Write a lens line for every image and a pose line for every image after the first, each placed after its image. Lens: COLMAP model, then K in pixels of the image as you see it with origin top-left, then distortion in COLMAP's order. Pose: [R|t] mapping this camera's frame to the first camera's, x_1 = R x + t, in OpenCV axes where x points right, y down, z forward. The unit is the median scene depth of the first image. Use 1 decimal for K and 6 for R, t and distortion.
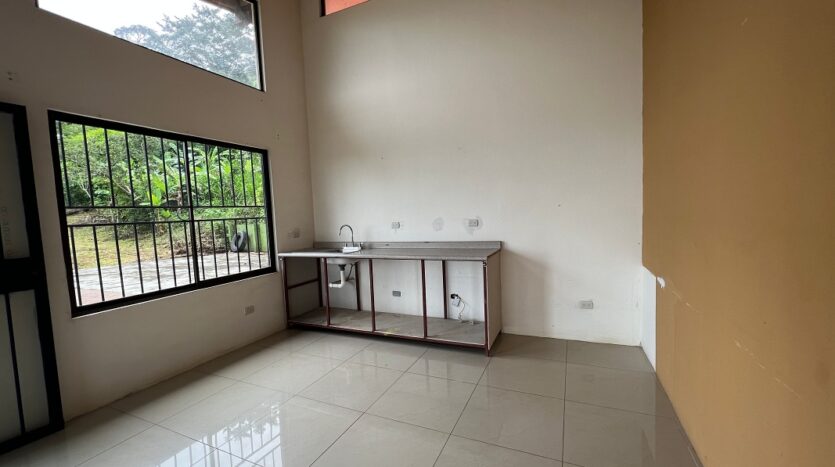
lens RADIAL K [[331.3, 0, 420.0], [0, 331.3, 238.9], [0, 0, 1]] dist [-0.006659, 0.000678]
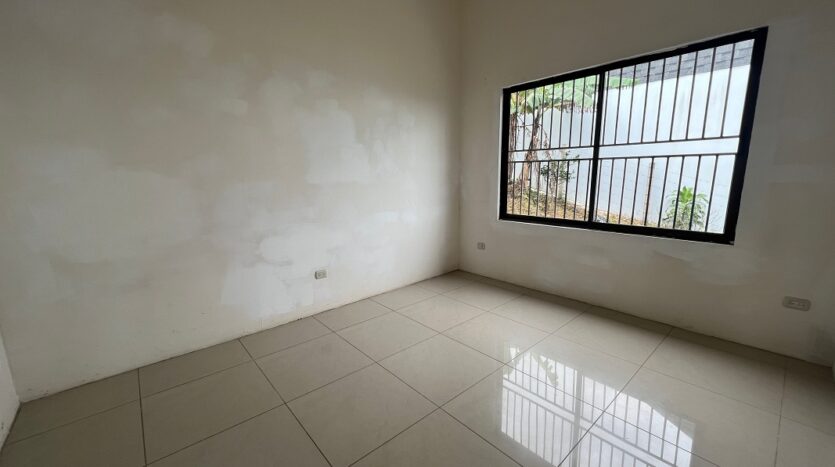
lens RADIAL K [[331.3, 0, 419.5], [0, 331.3, 229.0], [0, 0, 1]] dist [-0.006659, 0.000678]
pose [[-0.408812, 0.224164, -0.884660, 0.407866], [-0.023993, 0.966390, 0.255960, -0.091245], [0.912303, 0.125865, -0.389693, 0.929604]]
